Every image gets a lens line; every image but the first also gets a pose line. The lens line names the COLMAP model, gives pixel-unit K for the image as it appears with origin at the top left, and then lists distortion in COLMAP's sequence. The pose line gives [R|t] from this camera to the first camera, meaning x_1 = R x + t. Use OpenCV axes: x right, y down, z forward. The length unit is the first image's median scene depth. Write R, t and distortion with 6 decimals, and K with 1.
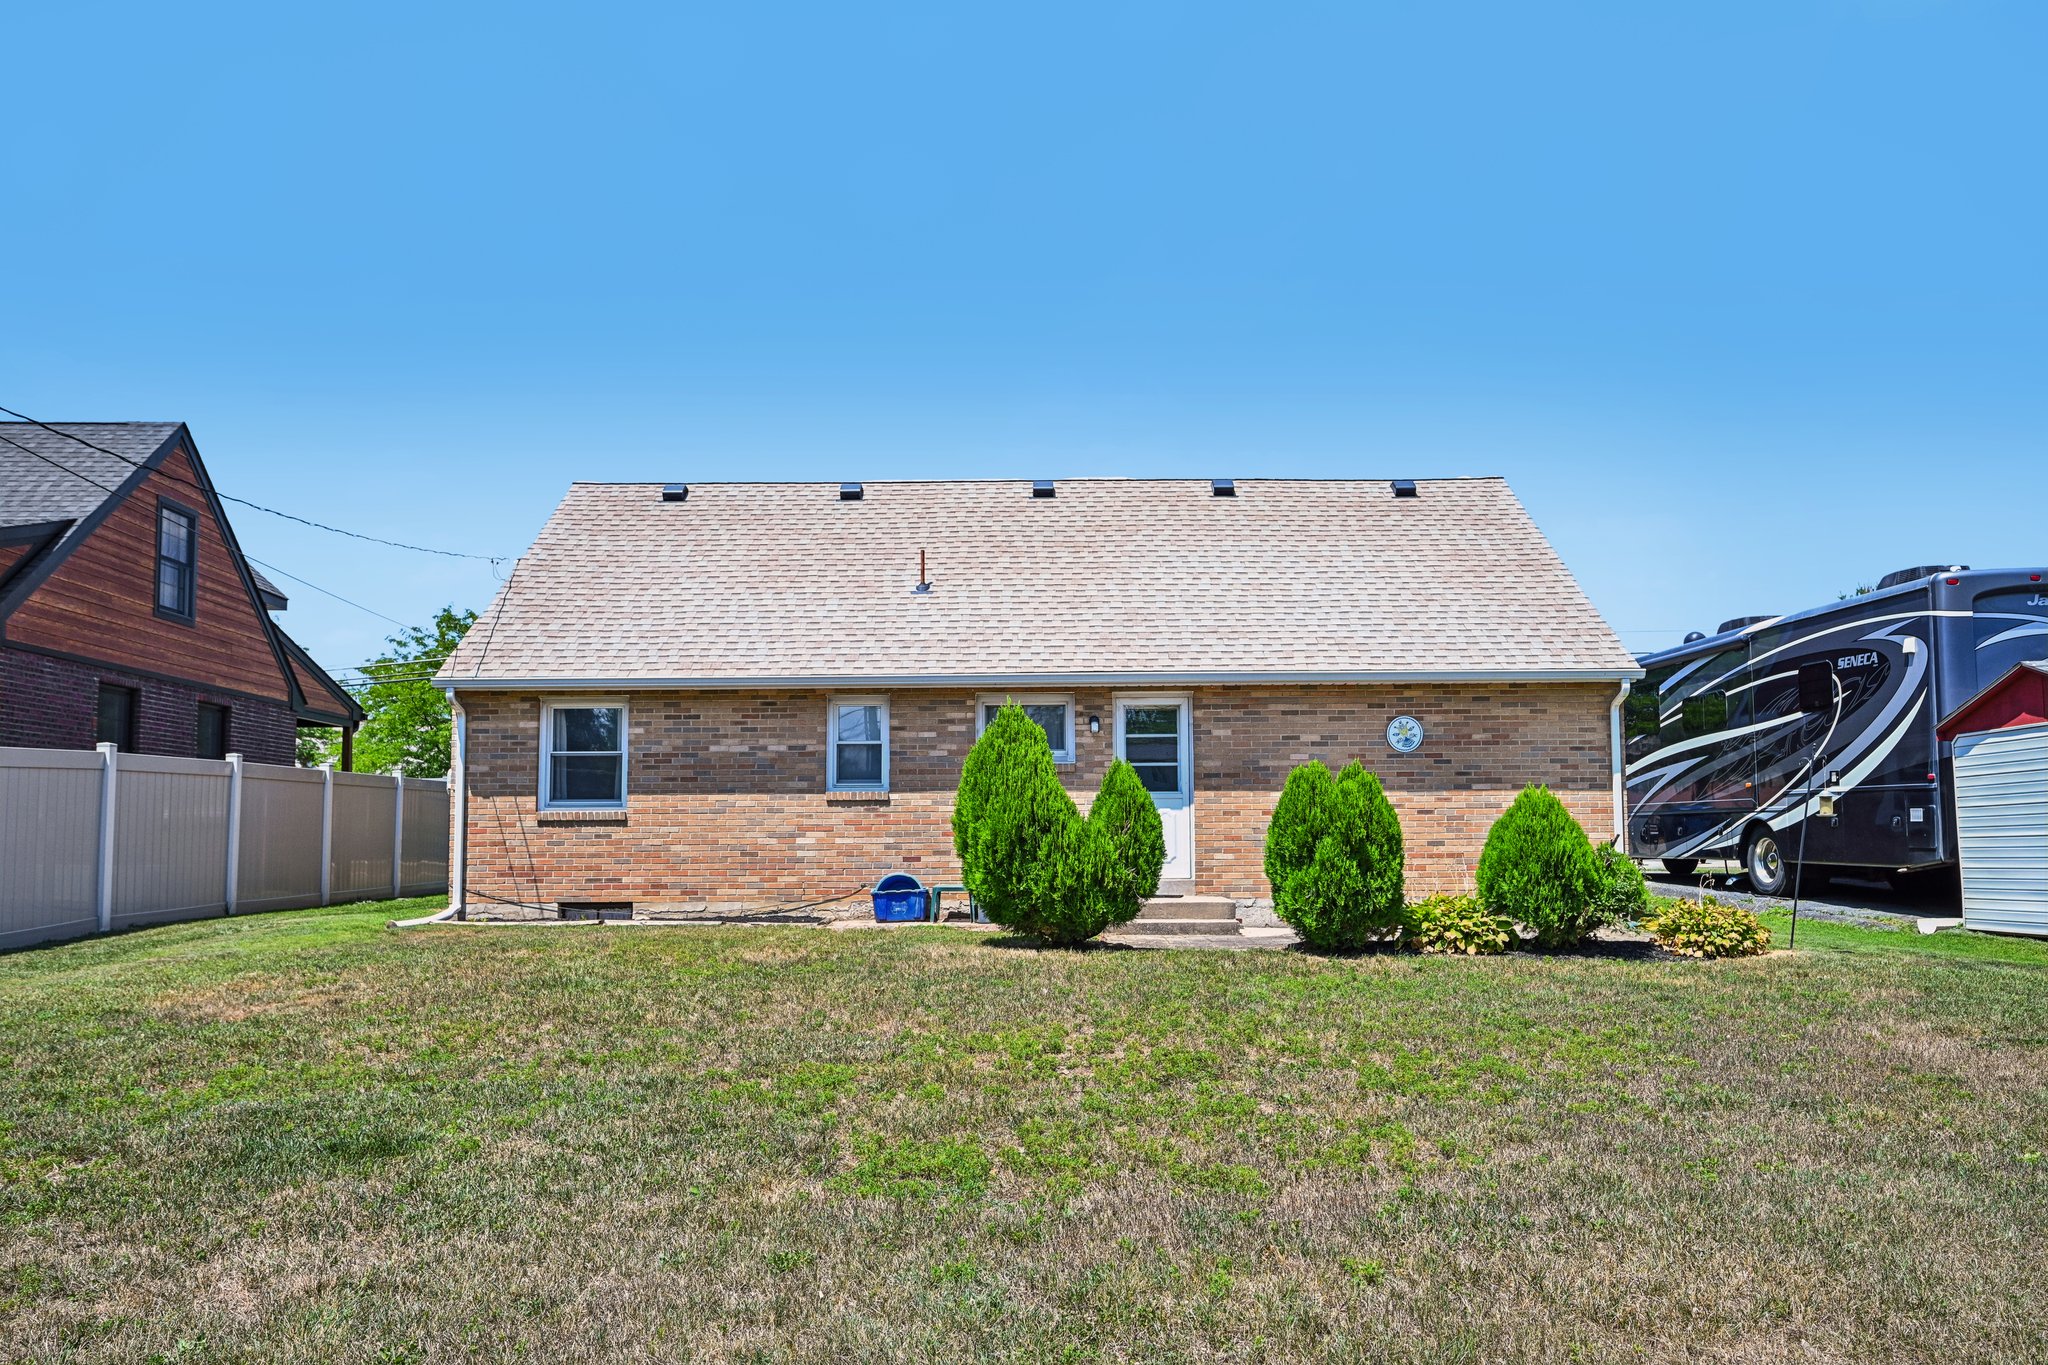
lens RADIAL K [[1336.7, 0, 1022.5], [0, 1336.7, 648.4], [0, 0, 1]] dist [0.000550, -0.002519]
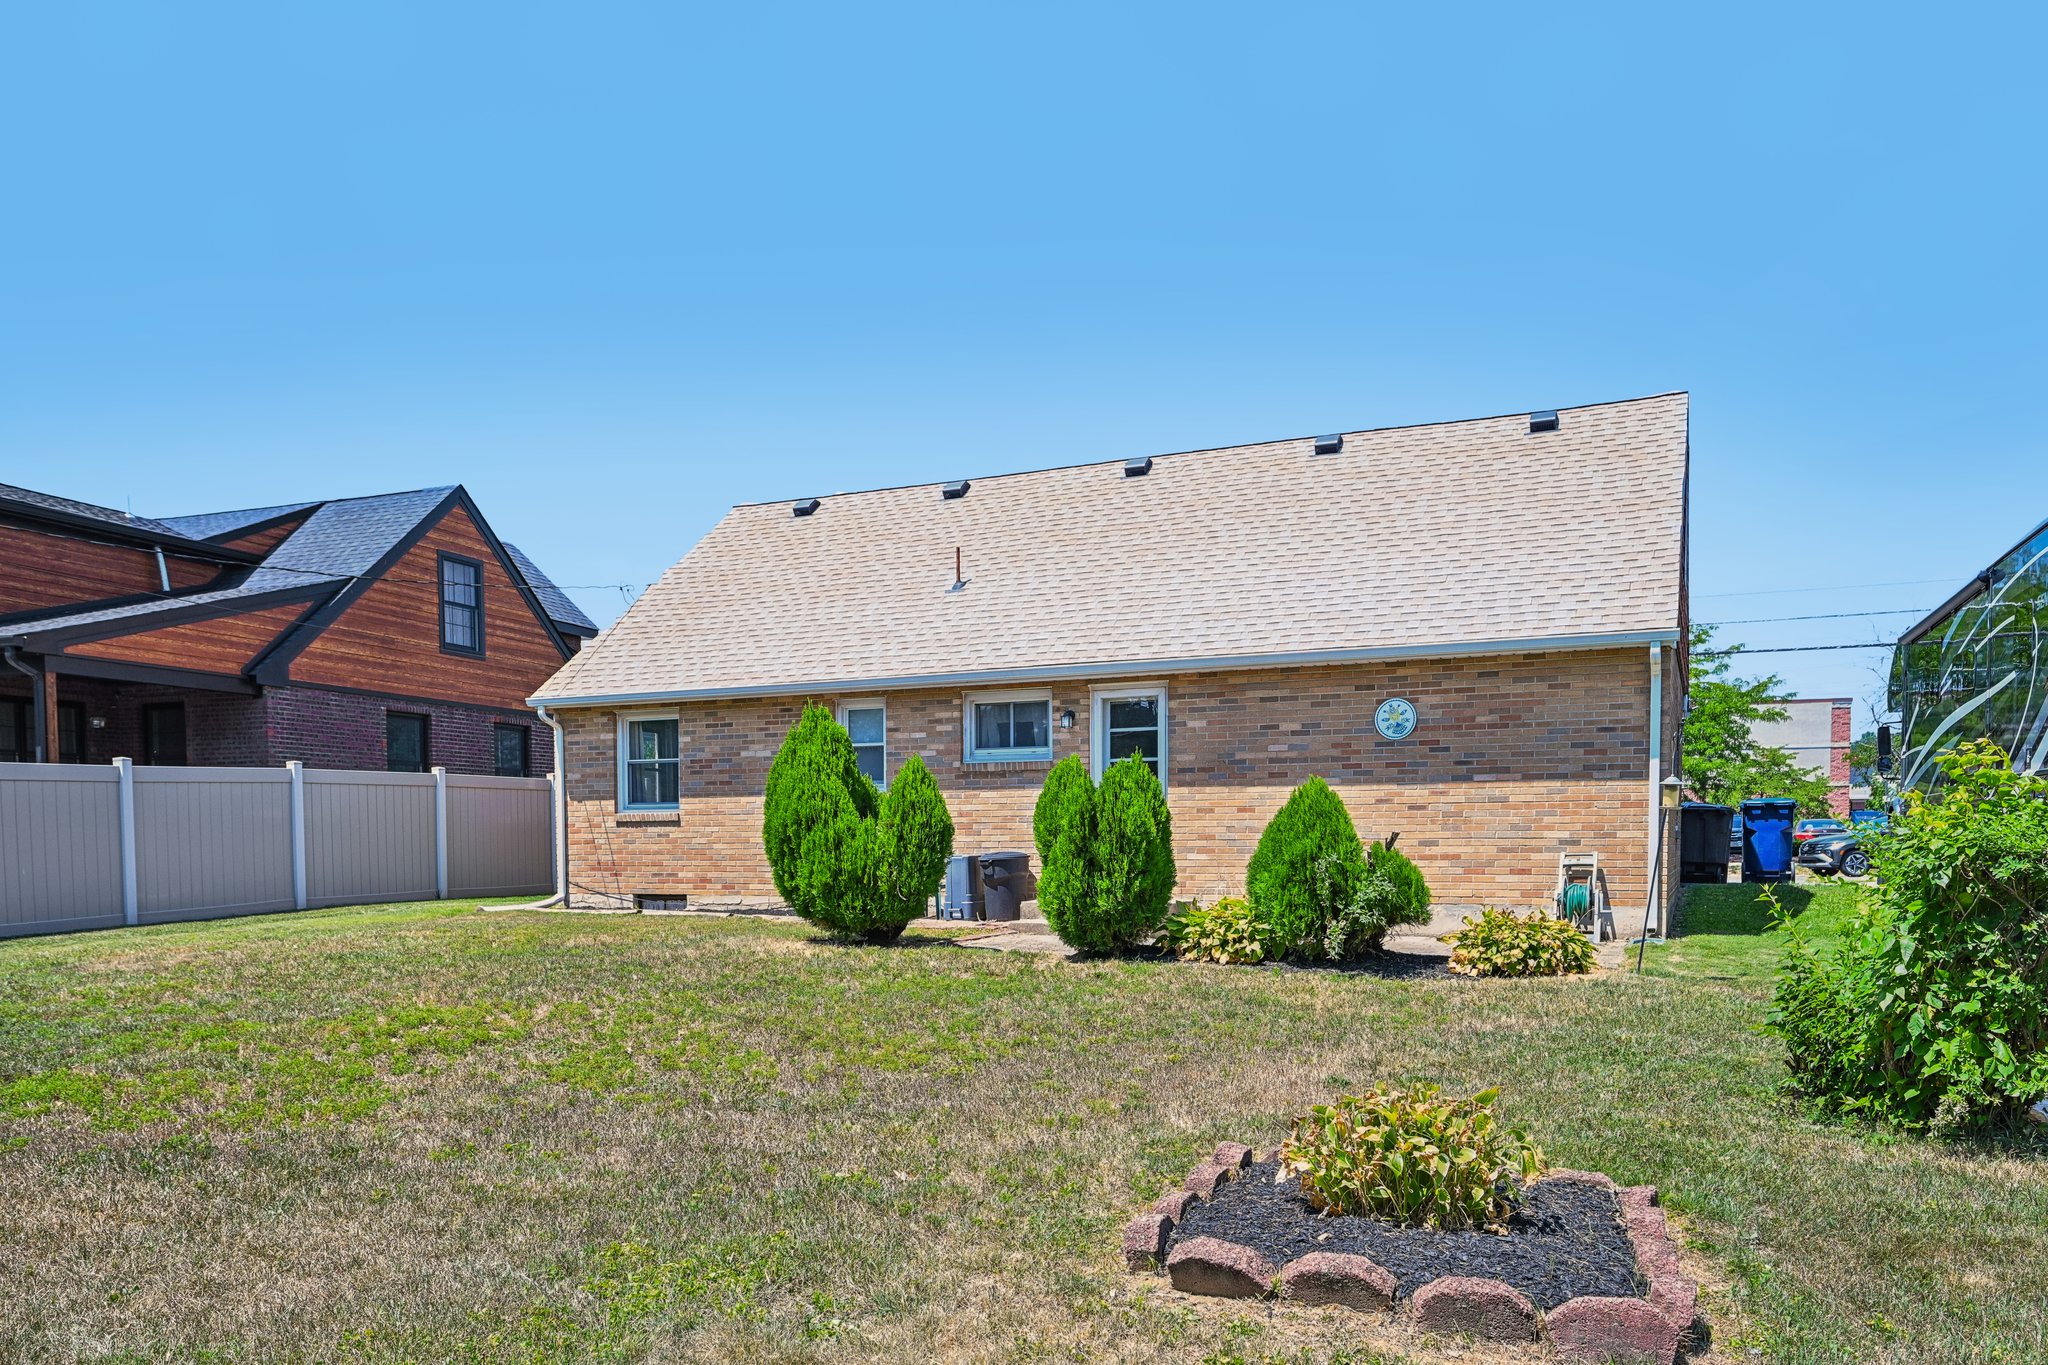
lens RADIAL K [[1424.8, 0, 1029.4], [0, 1424.8, 768.1], [0, 0, 1]] dist [0.018370, 0.001075]
pose [[0.912544, -0.019316, -0.408523, 0.444173], [0.056438, 0.995275, 0.079011, 0.009083], [0.405066, -0.095157, 0.909322, 0.055672]]
